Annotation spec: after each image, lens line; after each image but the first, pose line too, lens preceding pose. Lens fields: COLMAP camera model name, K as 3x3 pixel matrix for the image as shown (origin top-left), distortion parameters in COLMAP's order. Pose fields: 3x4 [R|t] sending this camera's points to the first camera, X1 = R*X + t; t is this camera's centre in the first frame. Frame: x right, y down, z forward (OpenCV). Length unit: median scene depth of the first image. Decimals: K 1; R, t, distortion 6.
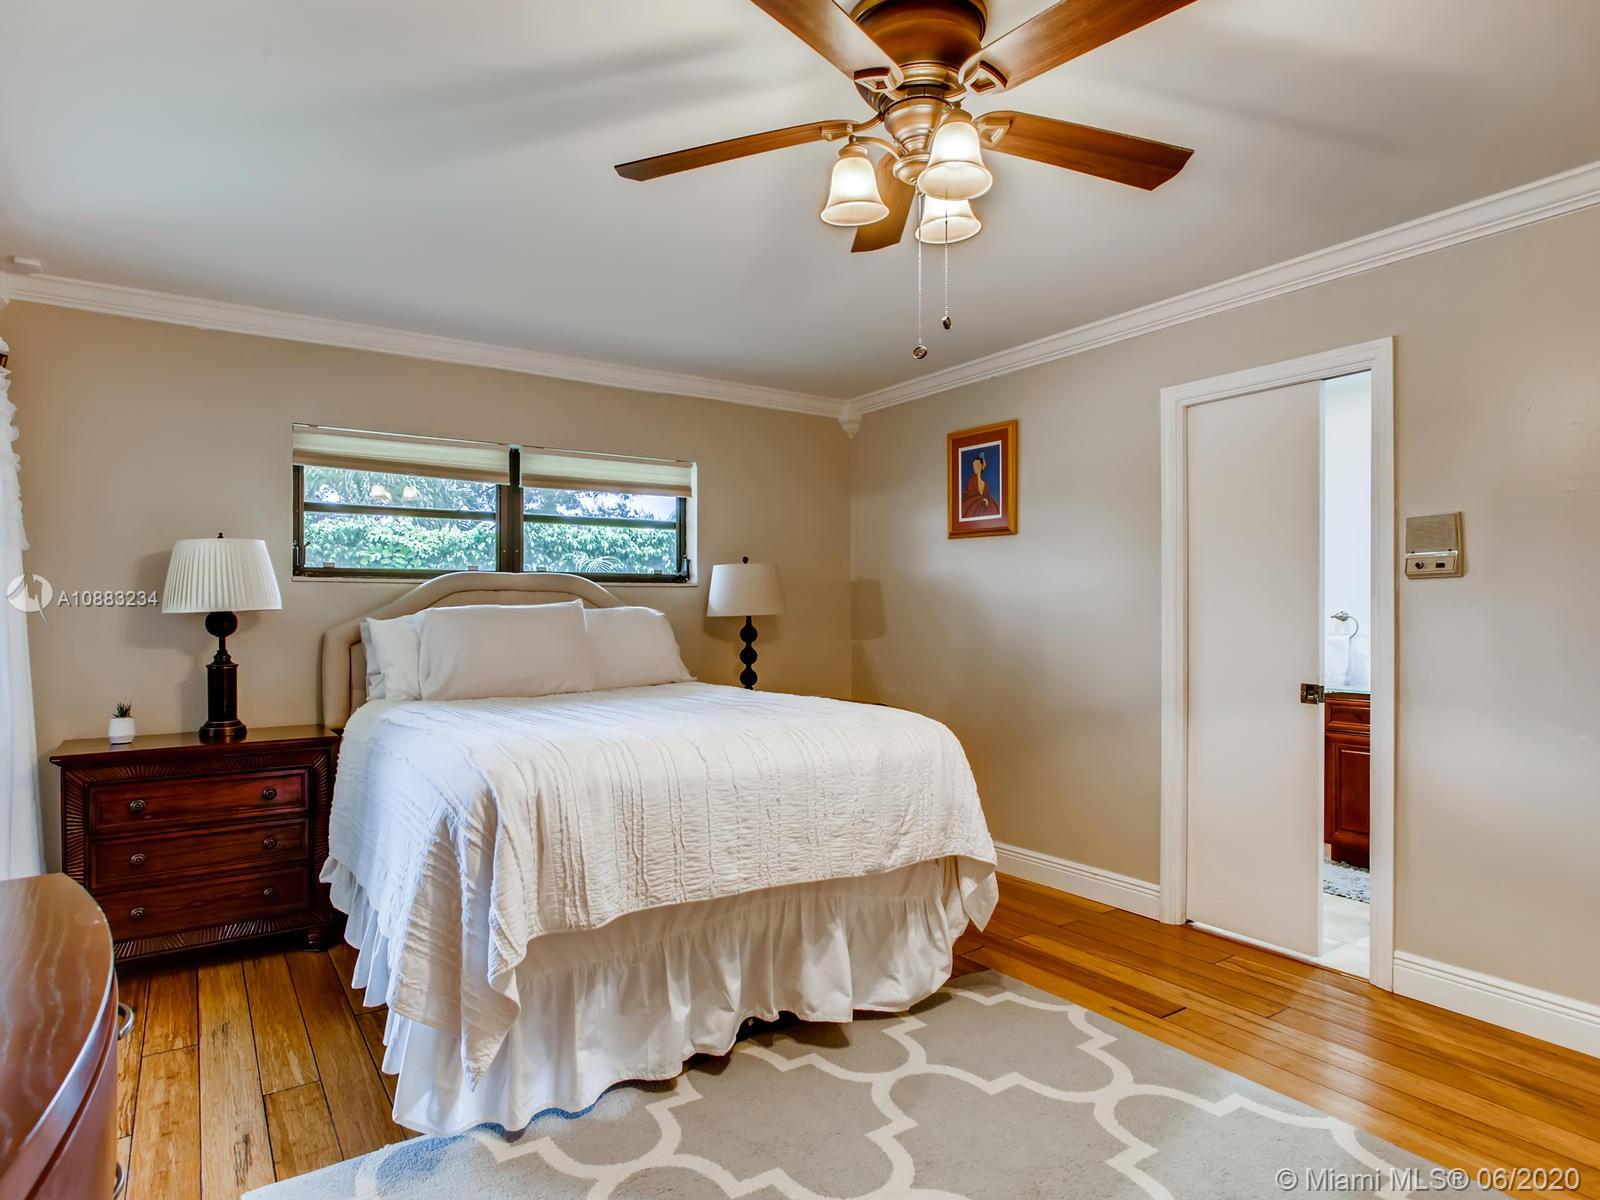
lens RADIAL K [[879.1, 0, 800.0], [0, 879.1, 600.0], [0, 0, 1]] dist [-0.030510, 0.000254]
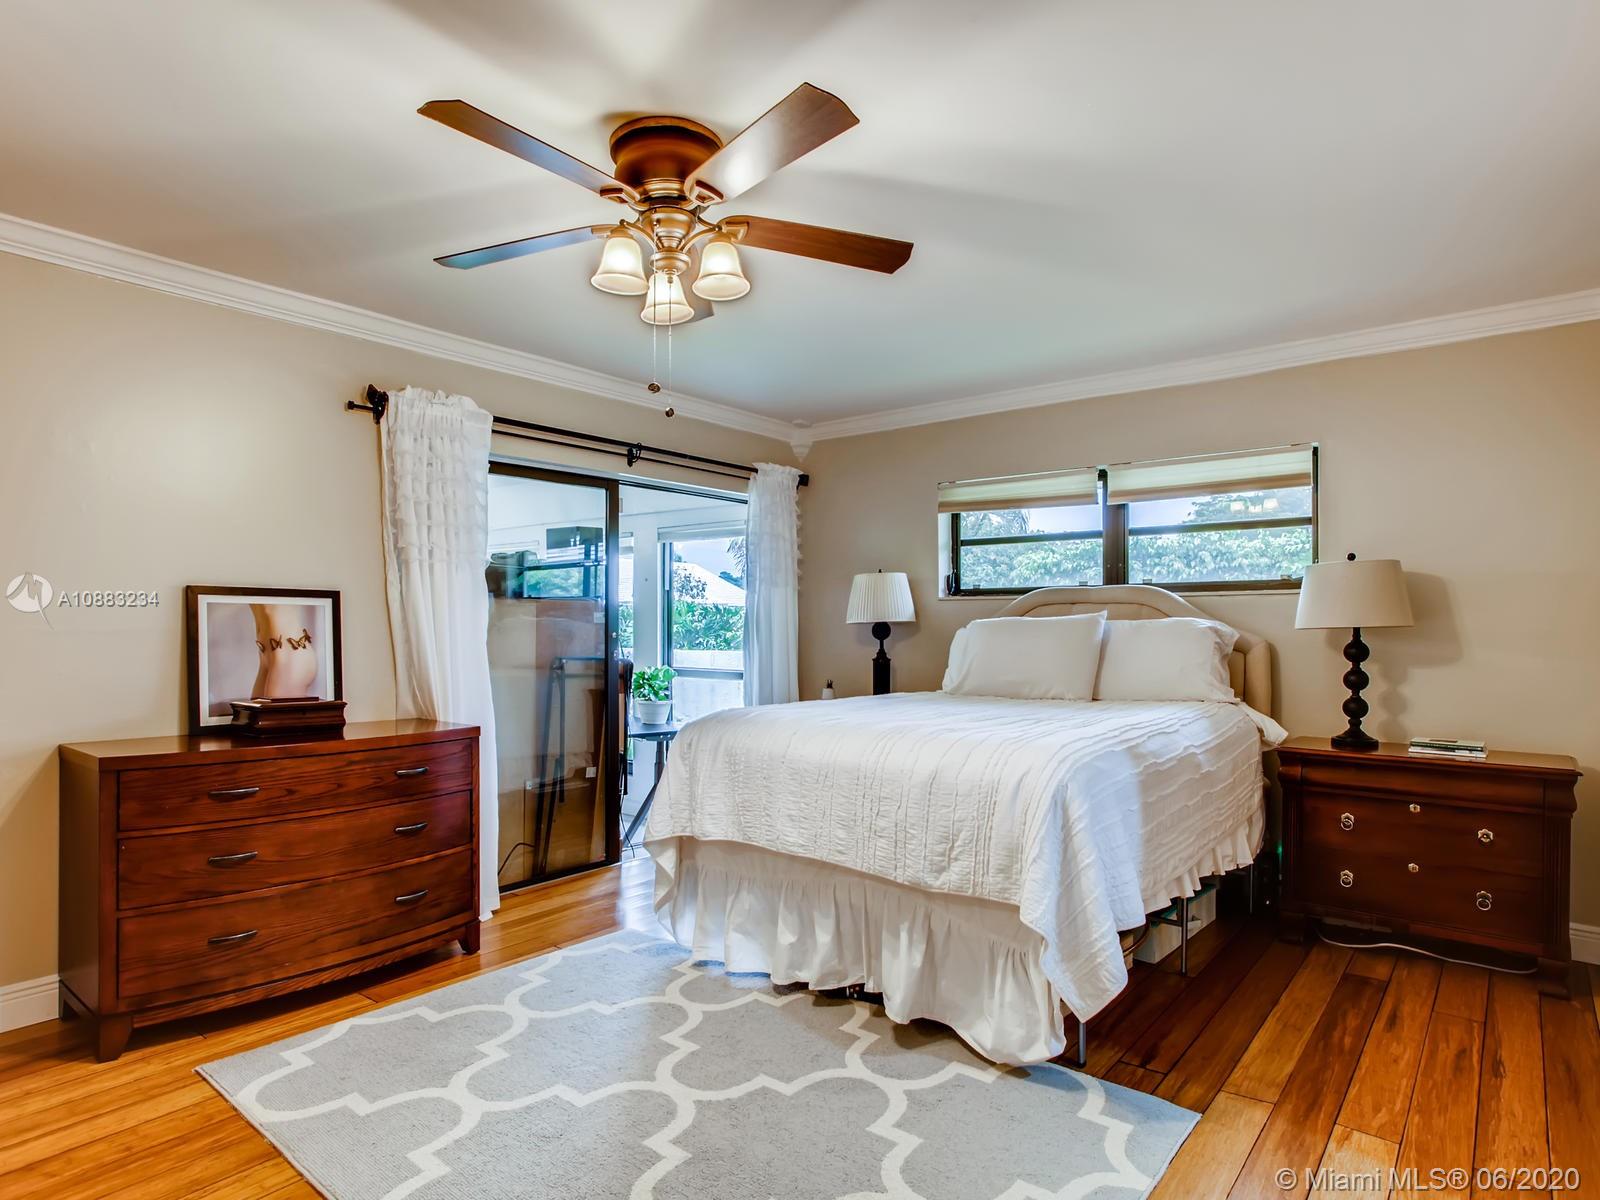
lens RADIAL K [[879.1, 0, 800.0], [0, 879.1, 600.0], [0, 0, 1]] dist [-0.030510, 0.000254]
pose [[0.316824, -0.022909, -0.948208, 0.706888], [0.013427, 0.999716, -0.019668, 0.002349], [0.948389, -0.006500, 0.317042, 0.397851]]
